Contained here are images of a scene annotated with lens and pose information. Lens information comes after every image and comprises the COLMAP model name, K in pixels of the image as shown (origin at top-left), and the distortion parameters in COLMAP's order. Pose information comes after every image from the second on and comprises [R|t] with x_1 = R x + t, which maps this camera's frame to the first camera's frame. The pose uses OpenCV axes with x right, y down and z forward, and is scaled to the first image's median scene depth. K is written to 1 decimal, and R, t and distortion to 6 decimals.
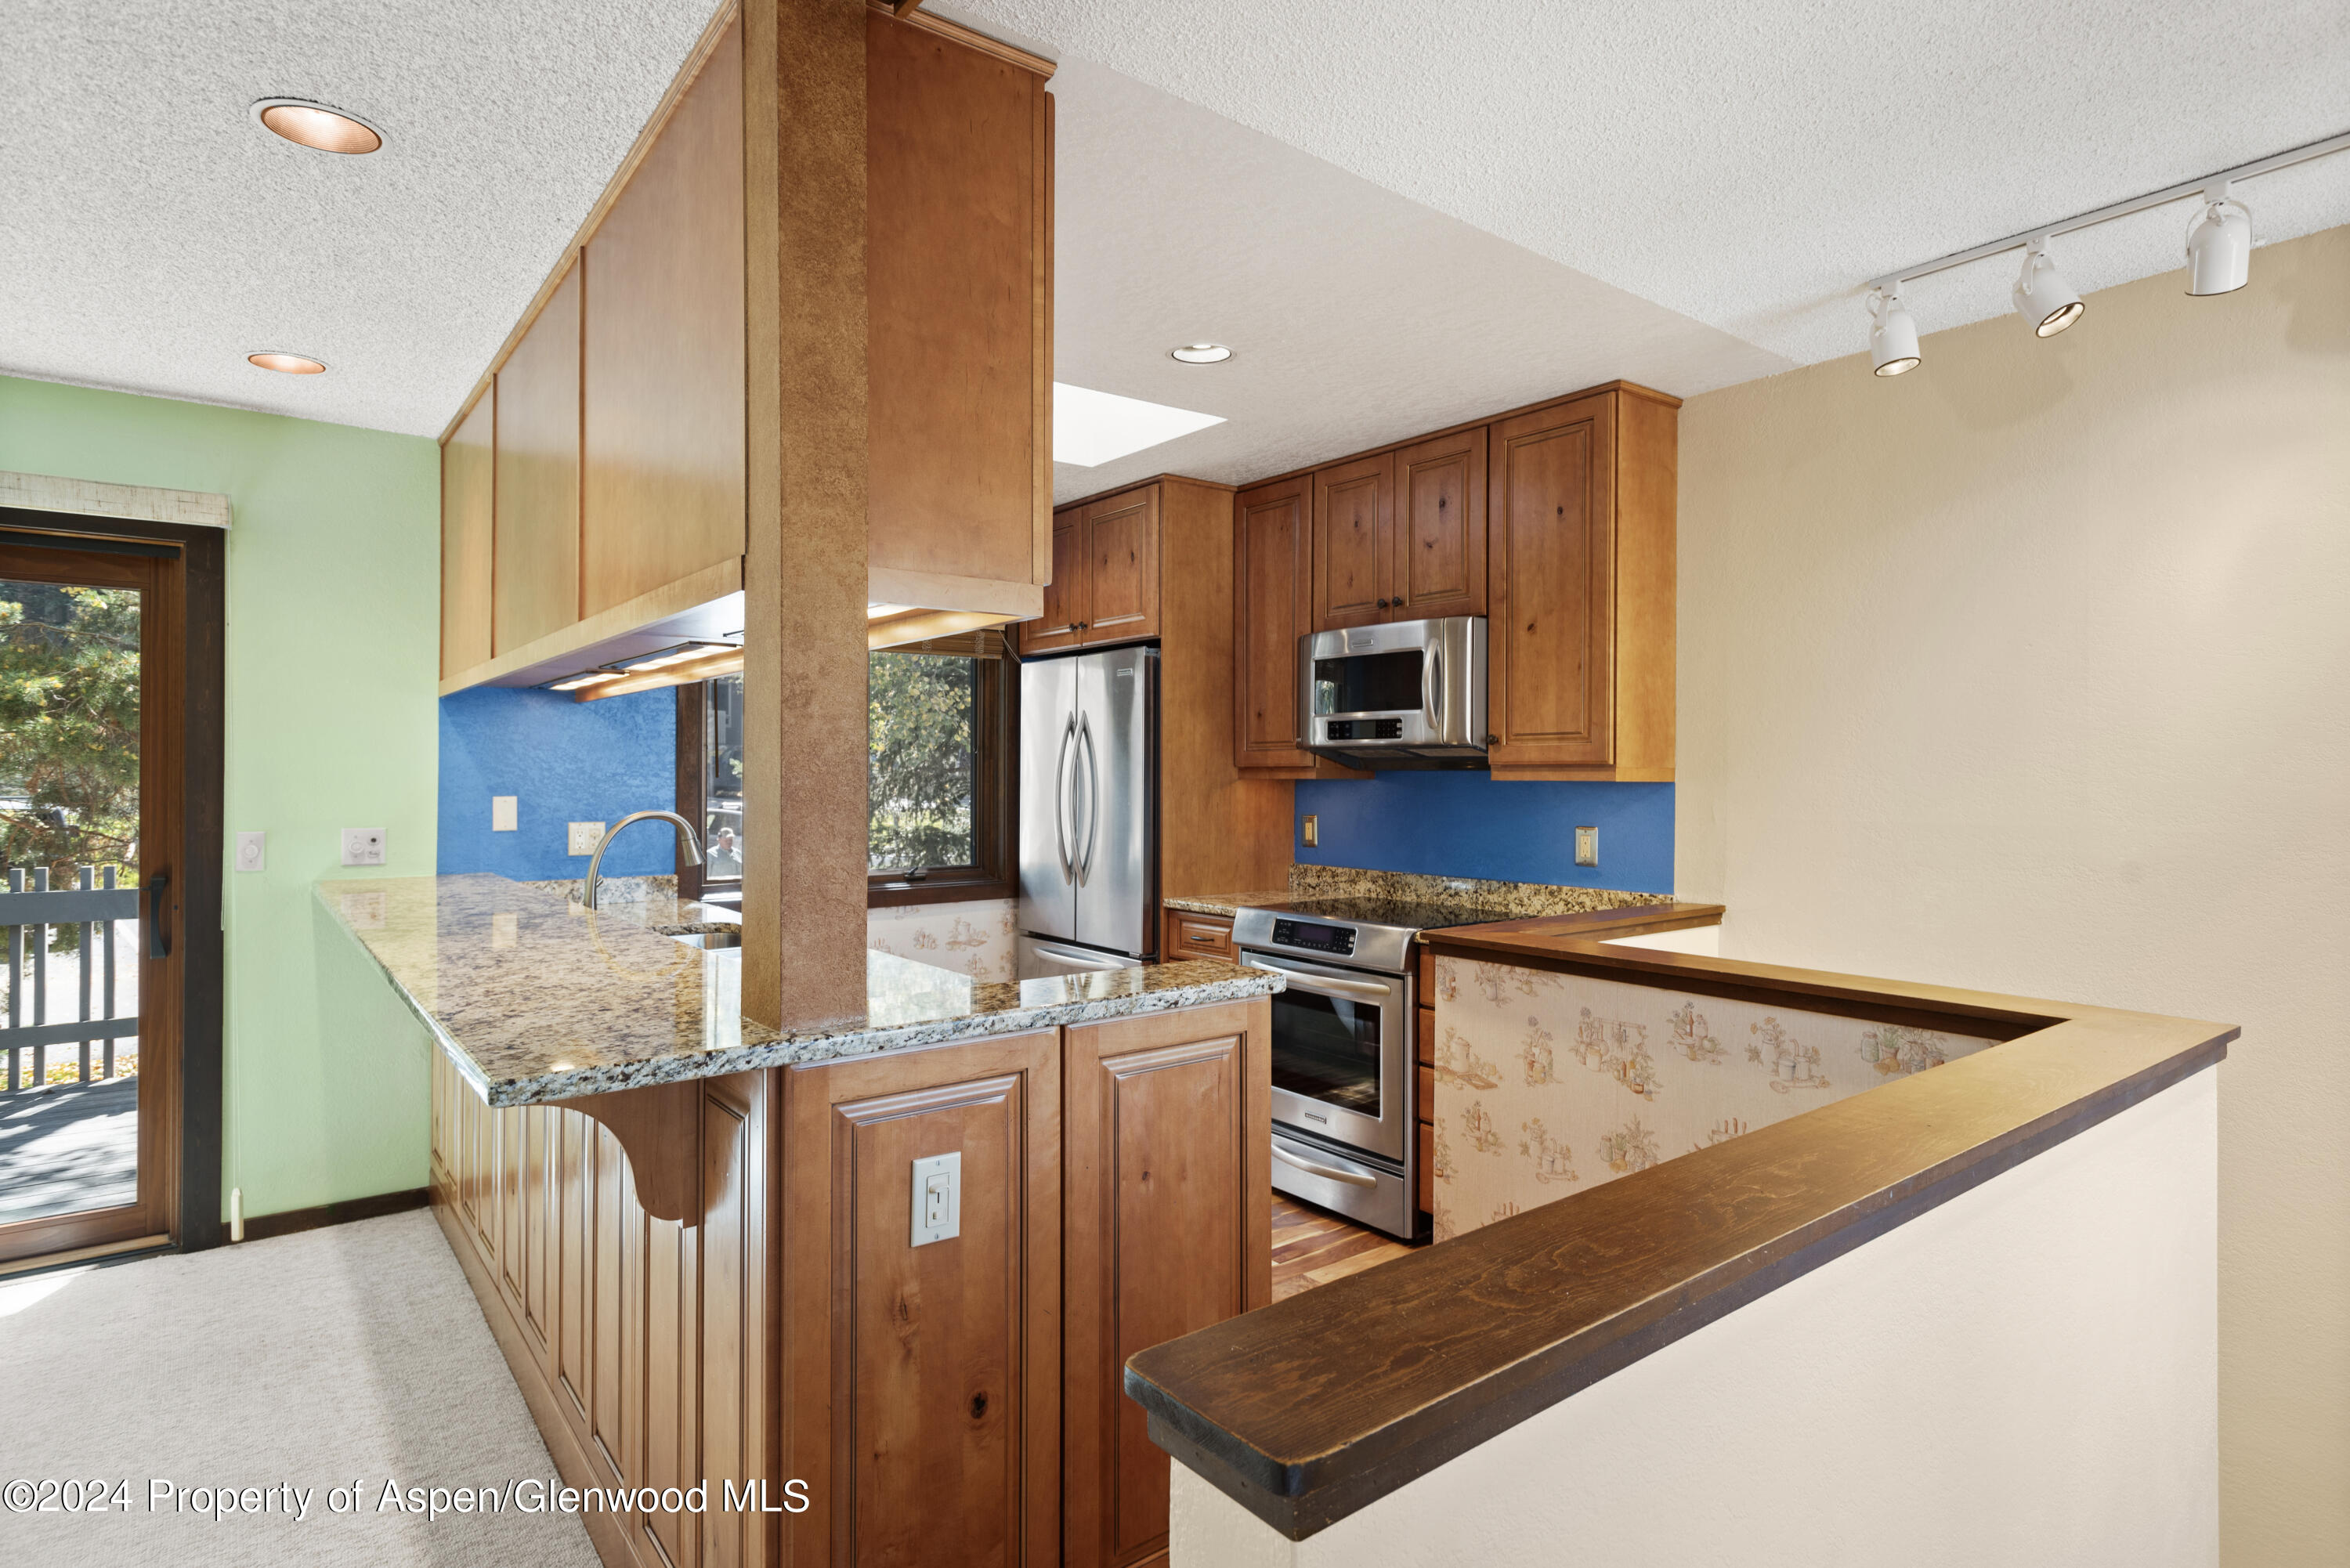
lens RADIAL K [[1225.1, 0, 1191.0], [0, 1225.1, 772.9], [0, 0, 1]] dist [-0.000191, -0.000686]
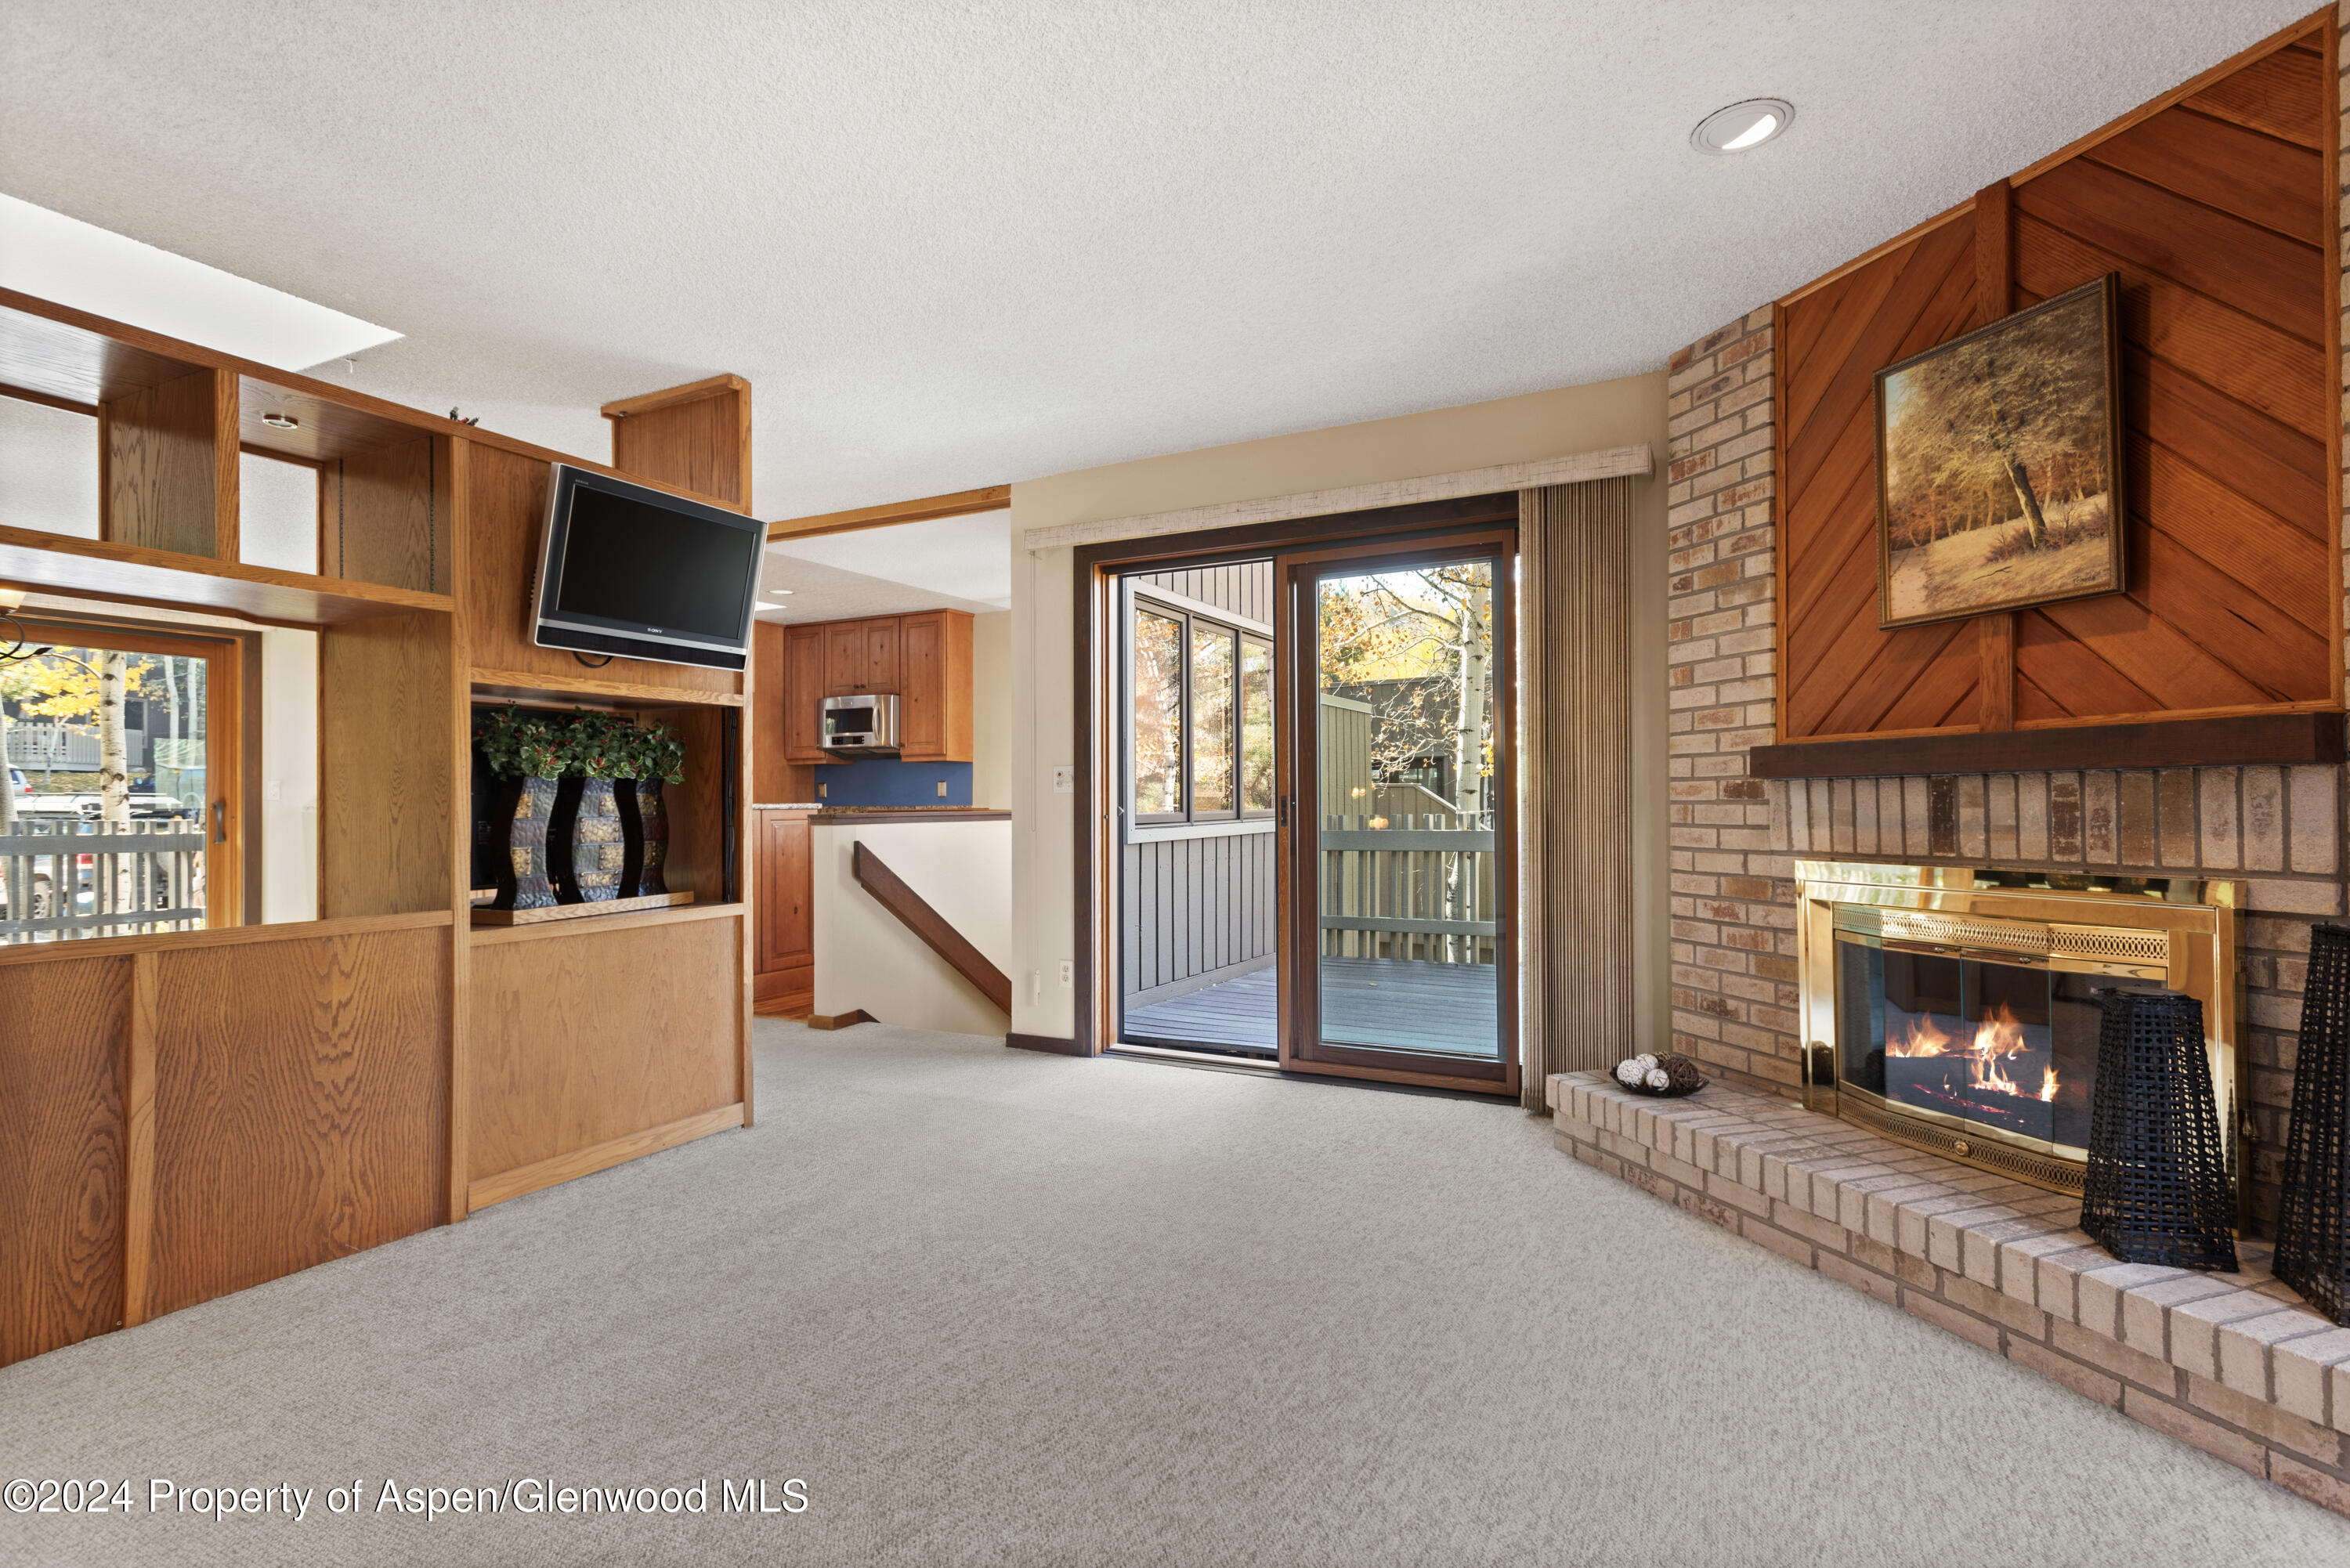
lens RADIAL K [[1060.5, 0, 1181.2], [0, 1060.5, 803.6], [0, 0, 1]] dist [0.005080, -0.000417]
pose [[0.906162, -0.004609, 0.422906, -0.138138], [0.004188, 0.999989, 0.001924, 0.083054], [-0.422911, 0.000027, 0.906171, -1.090513]]
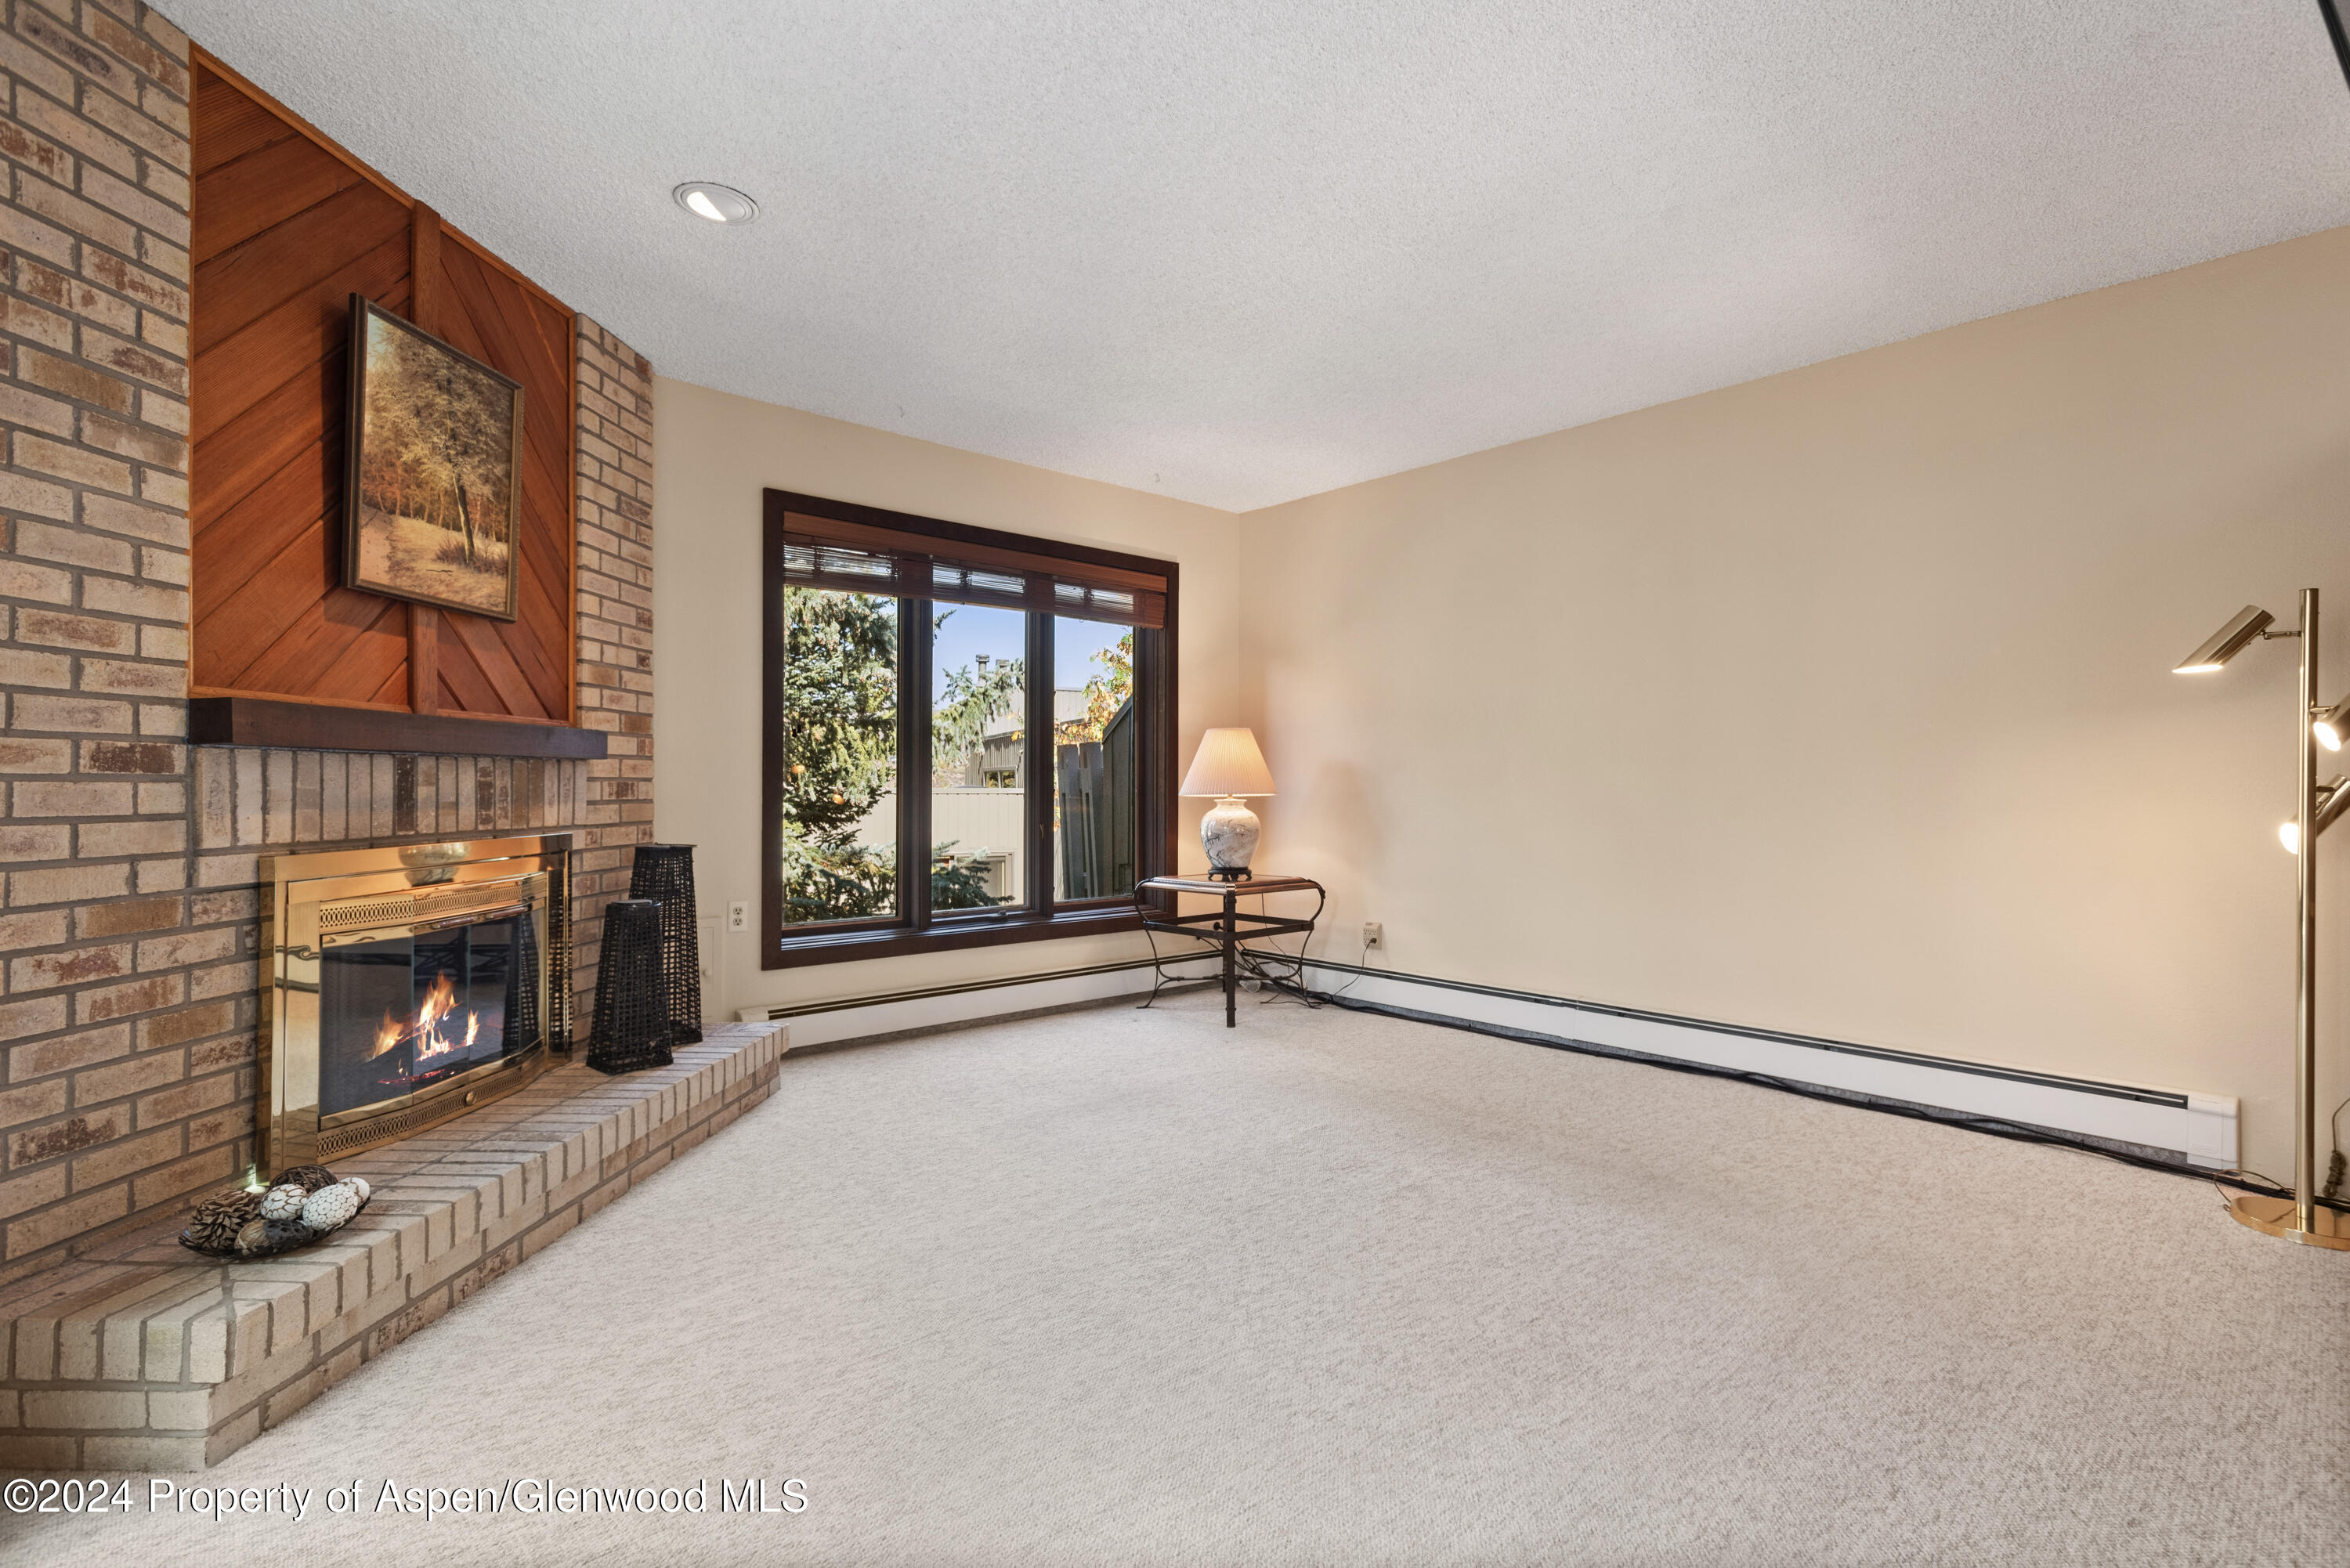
lens RADIAL K [[1089.2, 0, 1184.8], [0, 1089.2, 777.1], [0, 0, 1]] dist [0.011403, -0.000607]
pose [[-0.997895, -0.005079, -0.064645, 0.109347], [-0.004440, 0.999940, -0.010029, 0.087490], [0.064692, -0.009721, -0.997858, -0.072442]]
